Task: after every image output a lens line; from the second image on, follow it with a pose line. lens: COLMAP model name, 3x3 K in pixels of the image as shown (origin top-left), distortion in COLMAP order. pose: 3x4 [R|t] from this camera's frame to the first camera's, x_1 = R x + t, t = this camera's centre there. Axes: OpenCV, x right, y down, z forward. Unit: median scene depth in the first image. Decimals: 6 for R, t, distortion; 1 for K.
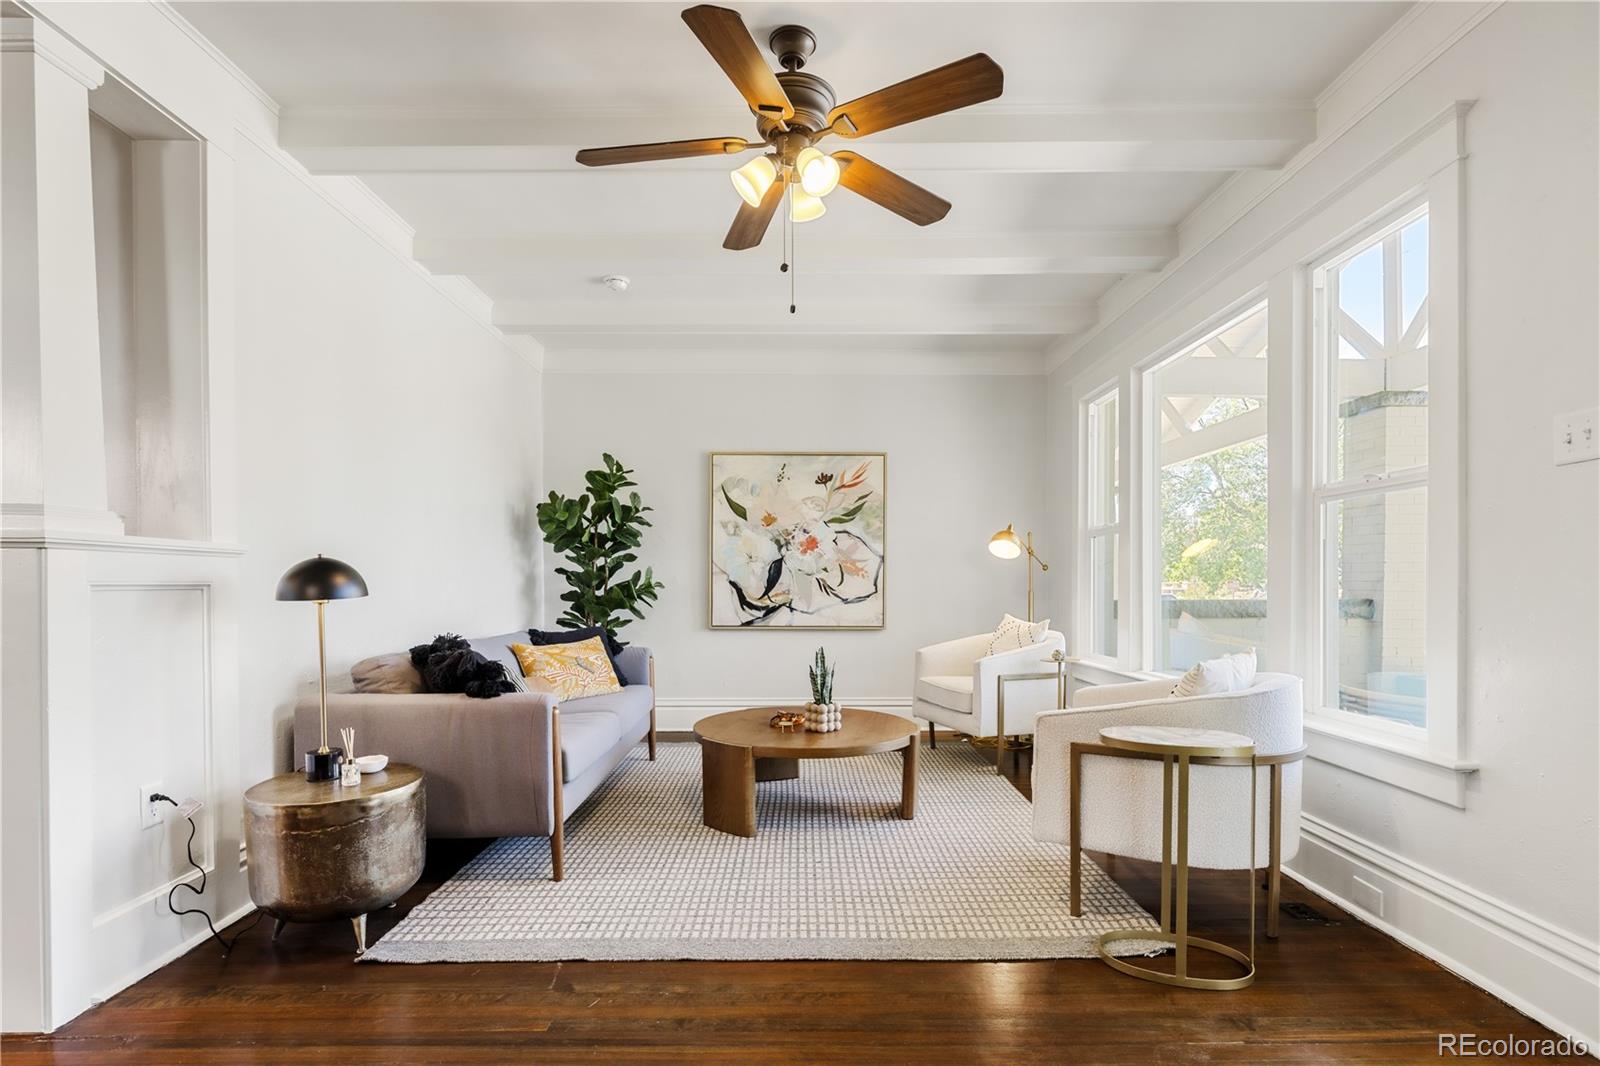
lens RADIAL K [[781.6, 0, 799.0], [0, 781.6, 592.3], [0, 0, 1]] dist [0.005507, -0.001541]
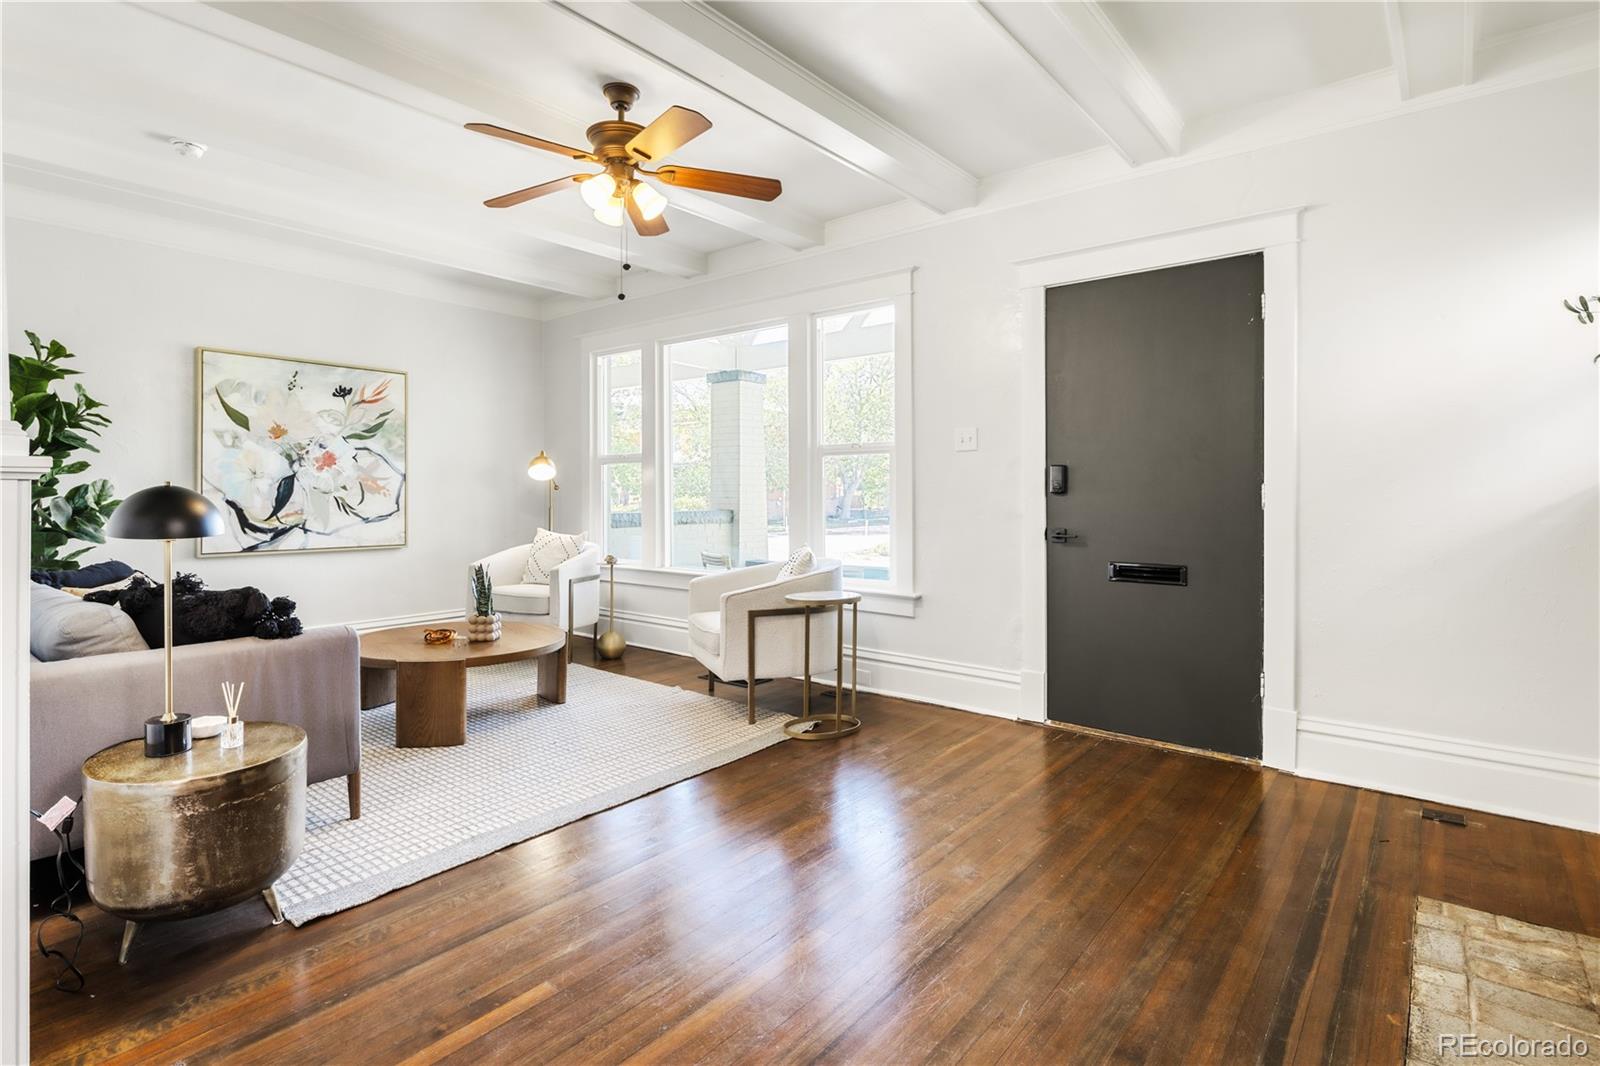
lens RADIAL K [[781.6, 0, 766.8], [0, 781.6, 495.9], [0, 0, 1]] dist [0.005507, -0.001541]
pose [[0.656148, -0.001256, 0.754631, -0.347779], [0.007369, 0.999962, -0.004743, -0.010728], [-0.754596, 0.008673, 0.656132, -0.011082]]
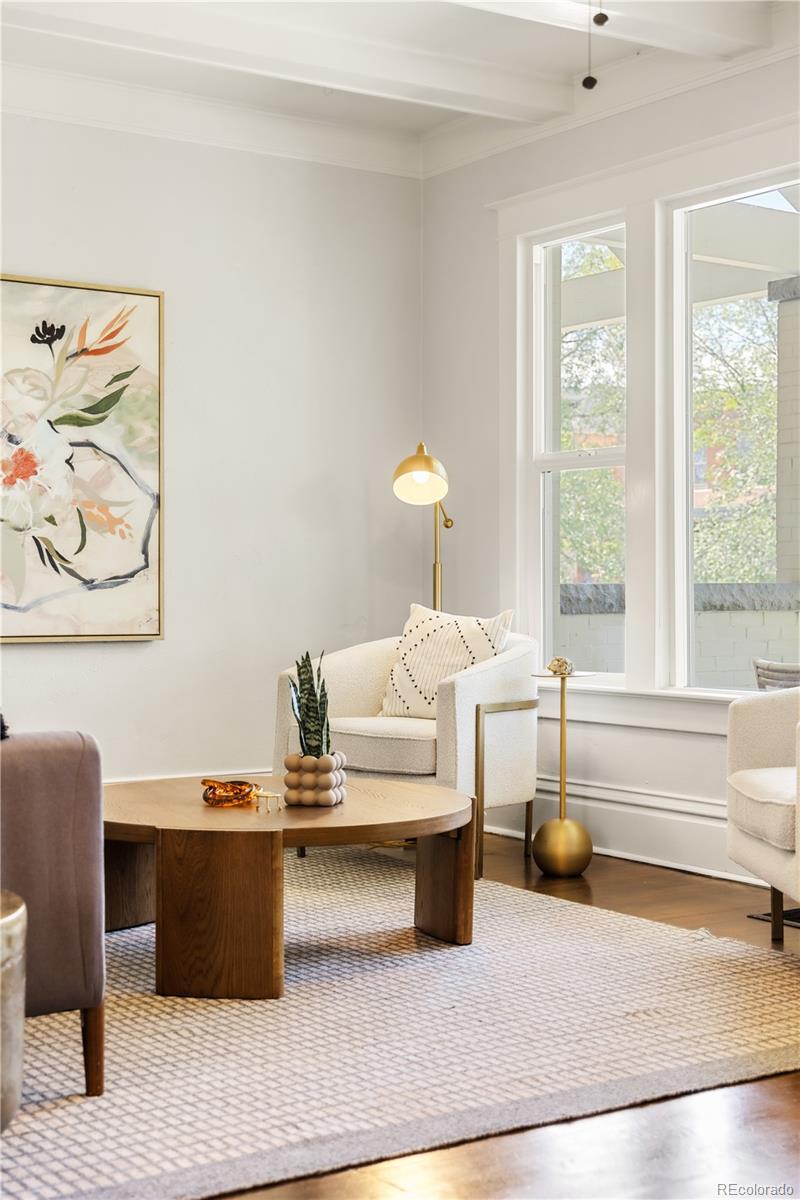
lens RADIAL K [[1749.9, 0, 425.6], [0, 1749.9, 586.6], [0, 0, 1]] dist [0.020182, 0.000000]
pose [[0.833406, -0.000344, 0.552662, -0.376626], [0.005049, 0.999963, -0.006992, 0.021636], [-0.552639, 0.008618, 0.833376, -0.040364]]
